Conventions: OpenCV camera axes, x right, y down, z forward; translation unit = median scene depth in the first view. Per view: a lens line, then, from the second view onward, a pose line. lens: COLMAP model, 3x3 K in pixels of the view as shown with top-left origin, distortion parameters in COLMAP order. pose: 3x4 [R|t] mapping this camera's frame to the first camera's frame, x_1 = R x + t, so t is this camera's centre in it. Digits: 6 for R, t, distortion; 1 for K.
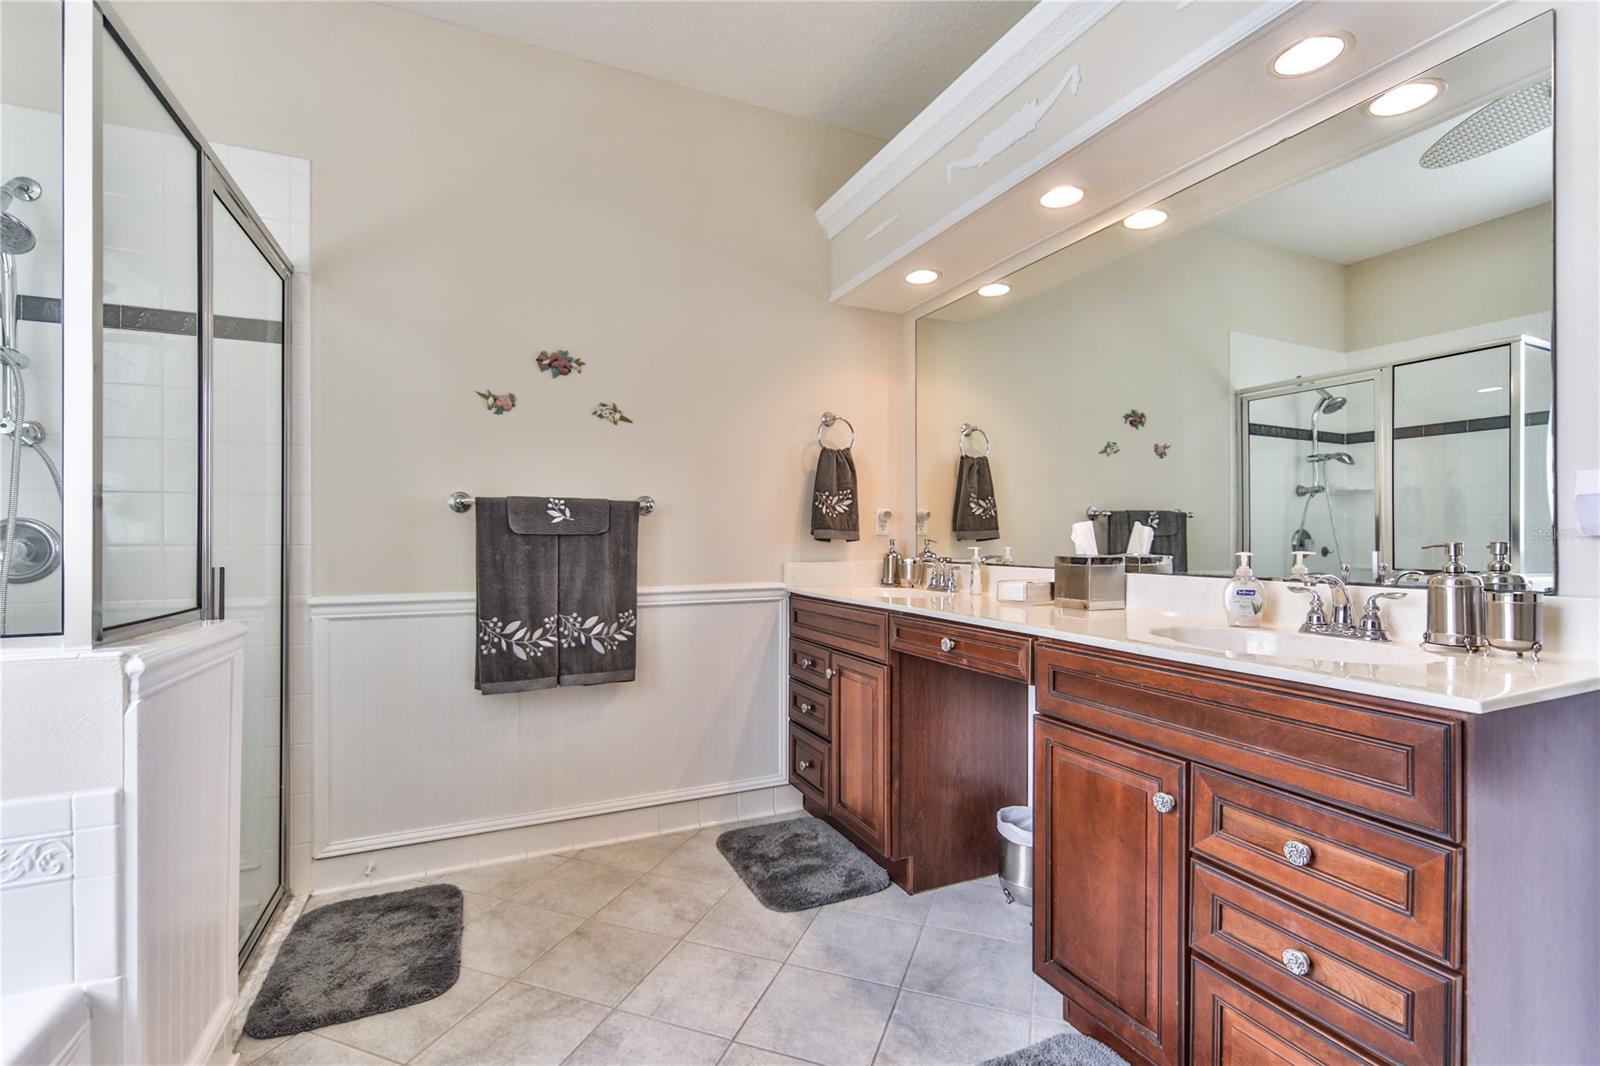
lens RADIAL K [[713.7, 0, 804.1], [0, 713.7, 531.9], [0, 0, 1]] dist [-0.004499, -0.000838]
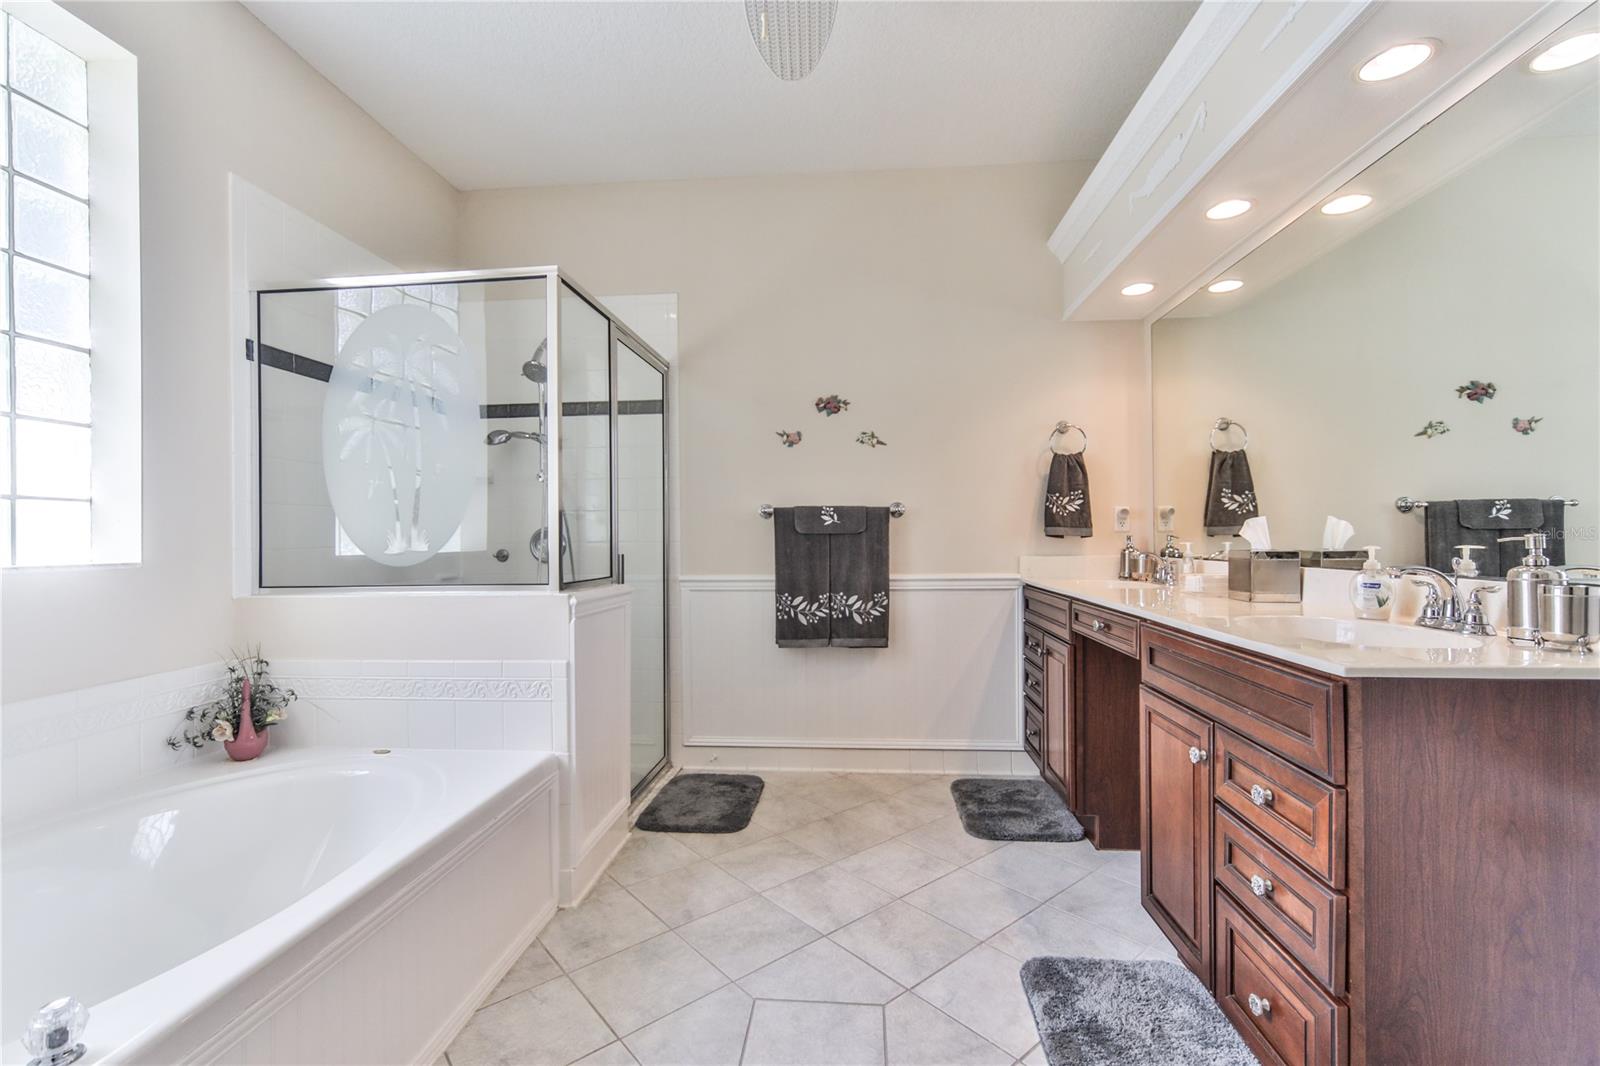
lens RADIAL K [[713.7, 0, 804.1], [0, 713.7, 531.9], [0, 0, 1]] dist [-0.004499, -0.000838]
pose [[0.866959, -0.009097, -0.498296, 0.285867], [0.010604, 0.999944, 0.000194, -0.000255], [0.498266, -0.005452, 0.867007, -0.190797]]
